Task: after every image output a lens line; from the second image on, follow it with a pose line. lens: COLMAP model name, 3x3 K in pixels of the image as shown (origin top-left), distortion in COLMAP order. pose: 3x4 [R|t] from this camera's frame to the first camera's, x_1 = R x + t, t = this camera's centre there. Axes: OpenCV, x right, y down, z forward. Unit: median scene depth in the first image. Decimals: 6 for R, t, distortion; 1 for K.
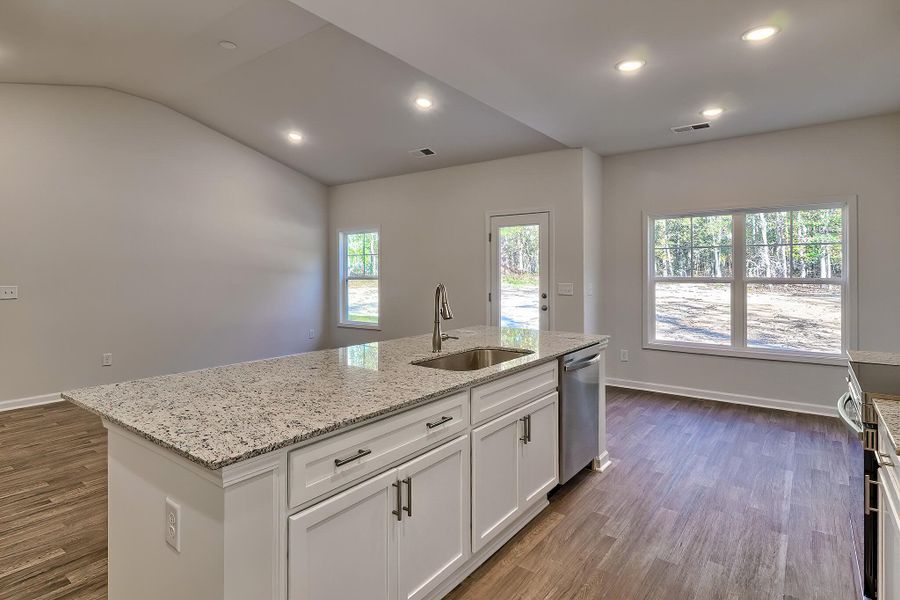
lens RADIAL K [[489.9, 0, 455.4], [0, 489.9, 272.2], [0, 0, 1]] dist [0.001201, -0.000655]
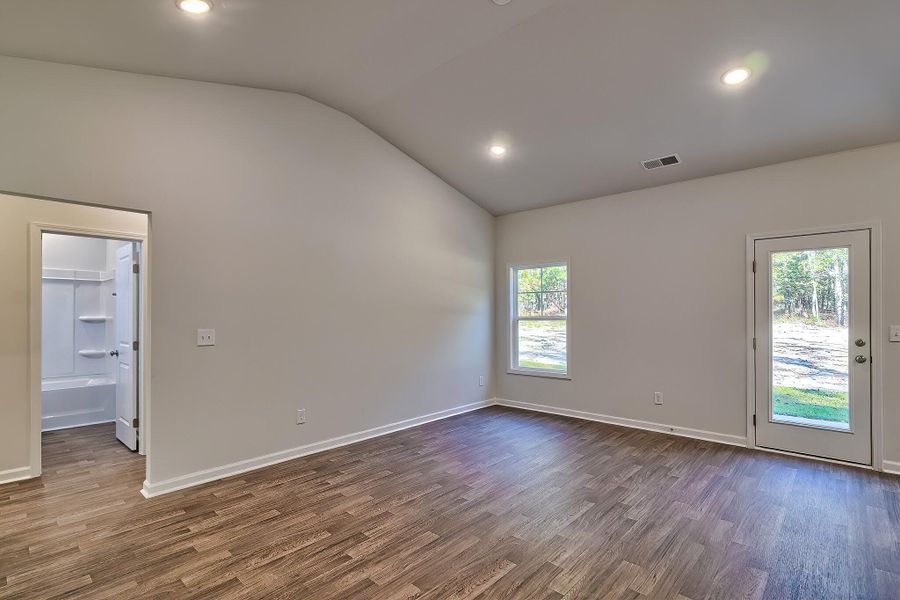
lens RADIAL K [[433.1, 0, 439.4], [0, 433.1, 313.1], [0, 0, 1]] dist [-0.000950, 0.000011]
pose [[0.993523, -0.002972, -0.113595, -0.274898], [0.003349, 0.999989, 0.003130, -0.001095], [0.113584, -0.003490, 0.993522, 0.204125]]
